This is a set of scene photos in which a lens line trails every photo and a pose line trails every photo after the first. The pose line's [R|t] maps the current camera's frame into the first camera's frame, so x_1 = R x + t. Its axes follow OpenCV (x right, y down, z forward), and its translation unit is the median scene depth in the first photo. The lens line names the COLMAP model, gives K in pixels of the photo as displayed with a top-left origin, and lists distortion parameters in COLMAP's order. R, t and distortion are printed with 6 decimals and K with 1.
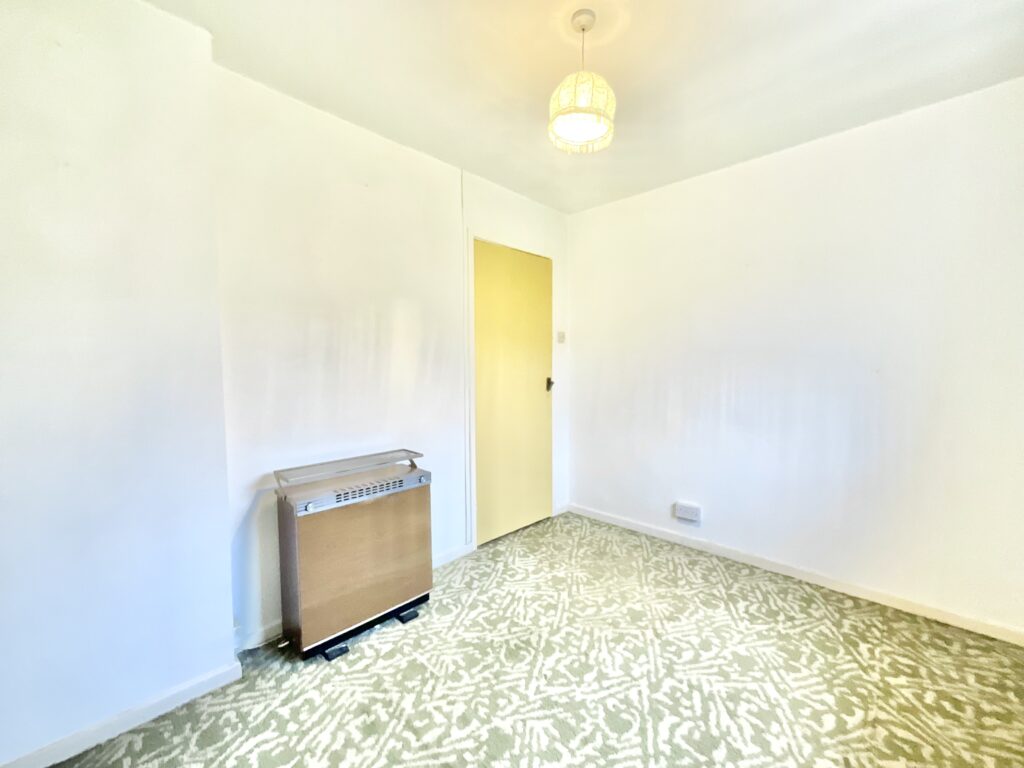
lens RADIAL K [[411.8, 0, 512.0], [0, 411.8, 384.0], [0, 0, 1]] dist [0.001270, -0.000446]
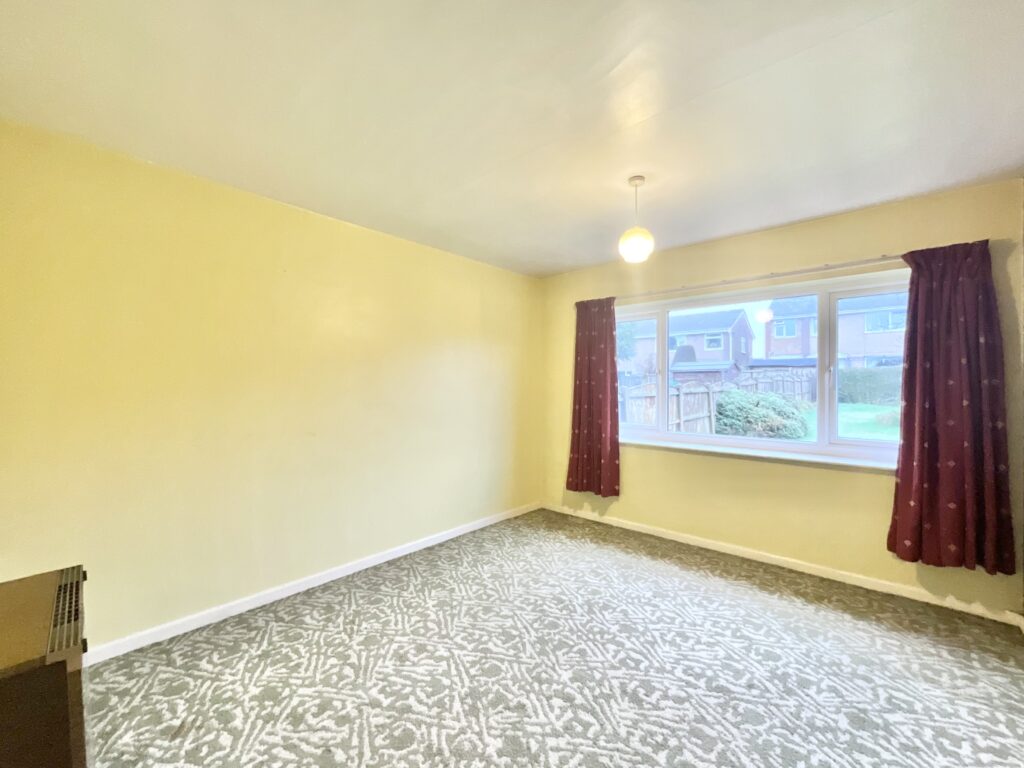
lens RADIAL K [[422.0, 0, 517.0], [0, 422.0, 393.3], [0, 0, 1]] dist [-0.003441, -0.000630]
pose [[-0.045071, -0.017684, 0.998827, -0.526148], [0.065654, 0.997629, 0.020626, -0.031829], [-0.996824, 0.066507, -0.043803, 0.465272]]
